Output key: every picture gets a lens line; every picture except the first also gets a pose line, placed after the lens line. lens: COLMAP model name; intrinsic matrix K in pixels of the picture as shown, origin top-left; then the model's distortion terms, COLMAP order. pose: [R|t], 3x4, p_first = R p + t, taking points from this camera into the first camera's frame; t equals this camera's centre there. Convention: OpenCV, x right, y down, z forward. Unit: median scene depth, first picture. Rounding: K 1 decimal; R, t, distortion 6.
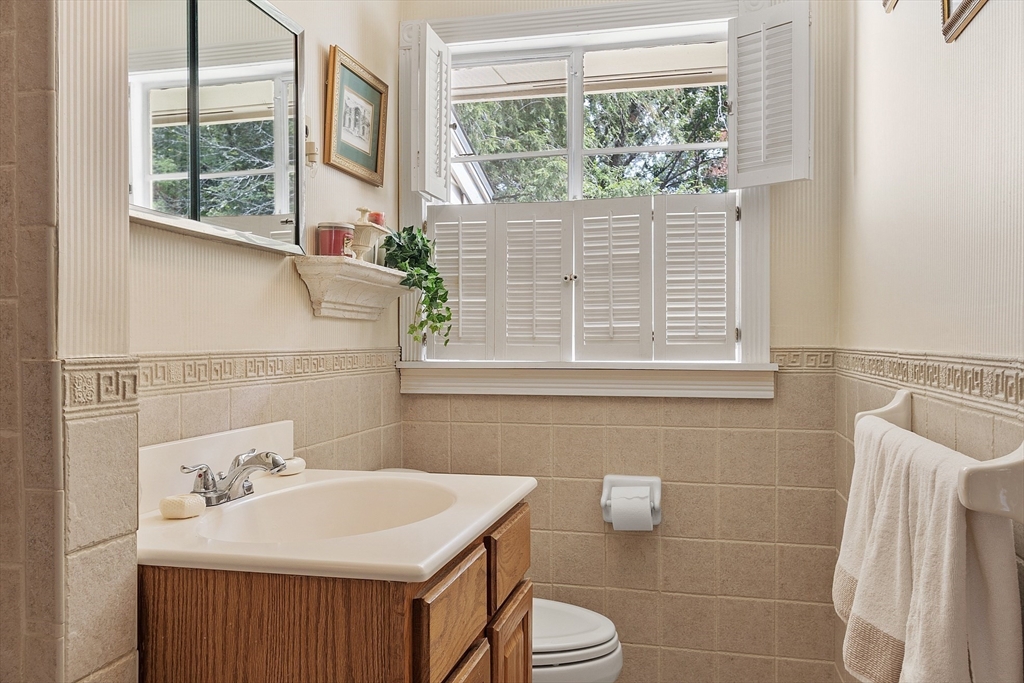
lens RADIAL K [[791.5, 0, 512.0], [0, 791.5, 339.6], [0, 0, 1]] dist [0.008009, -0.012405]
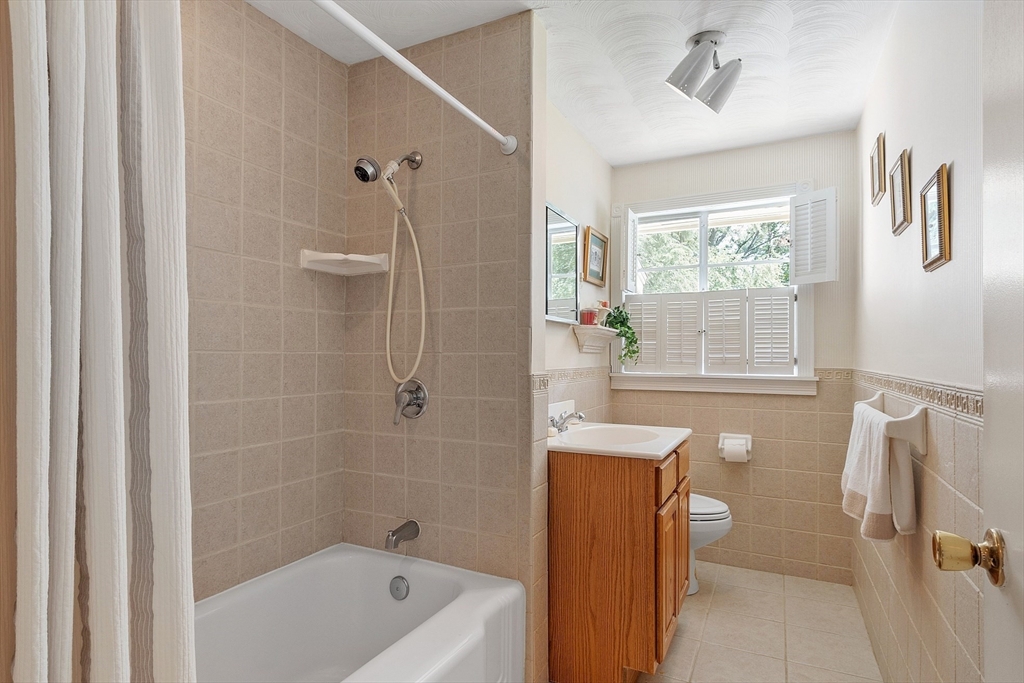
lens RADIAL K [[519.7, 0, 514.7], [0, 519.7, 350.9], [0, 0, 1]] dist [0.004318, 0.000669]
pose [[0.974707, 0.003121, -0.223463, -0.095478], [-0.004722, 0.999967, -0.006631, -0.020215], [0.223435, 0.007518, 0.974690, -0.379477]]
